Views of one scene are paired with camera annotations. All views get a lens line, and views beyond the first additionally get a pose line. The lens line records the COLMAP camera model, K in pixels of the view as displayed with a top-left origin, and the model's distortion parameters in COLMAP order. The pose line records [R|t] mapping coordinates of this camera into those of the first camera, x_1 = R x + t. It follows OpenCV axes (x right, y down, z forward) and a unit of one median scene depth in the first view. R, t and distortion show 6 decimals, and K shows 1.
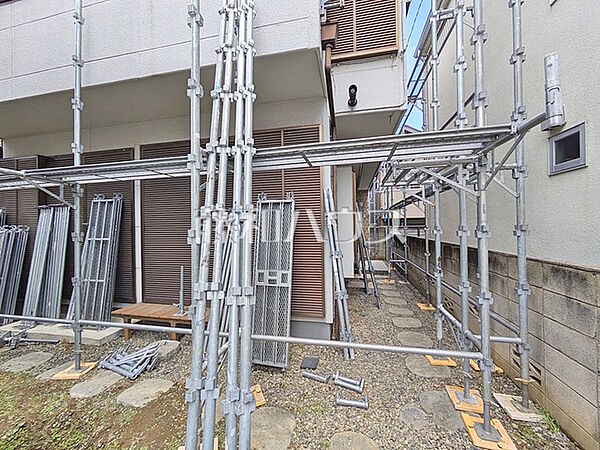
lens RADIAL K [[238.8, 0, 300.0], [0, 238.8, 225.0], [0, 0, 1]] dist [-0.001302, -0.000037]
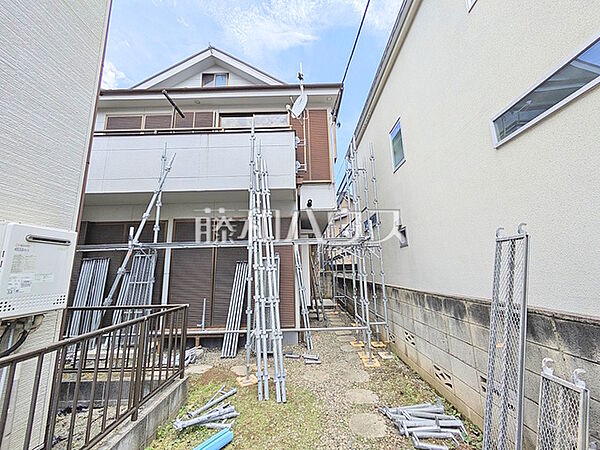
lens RADIAL K [[238.8, 0, 300.0], [0, 238.8, 225.0], [0, 0, 1]] dist [-0.001302, -0.000037]
pose [[0.979817, 0.030205, 0.197600, -0.232871], [0.007312, 0.982441, -0.186430, -0.009138], [-0.199761, 0.184112, 0.962392, -0.808500]]
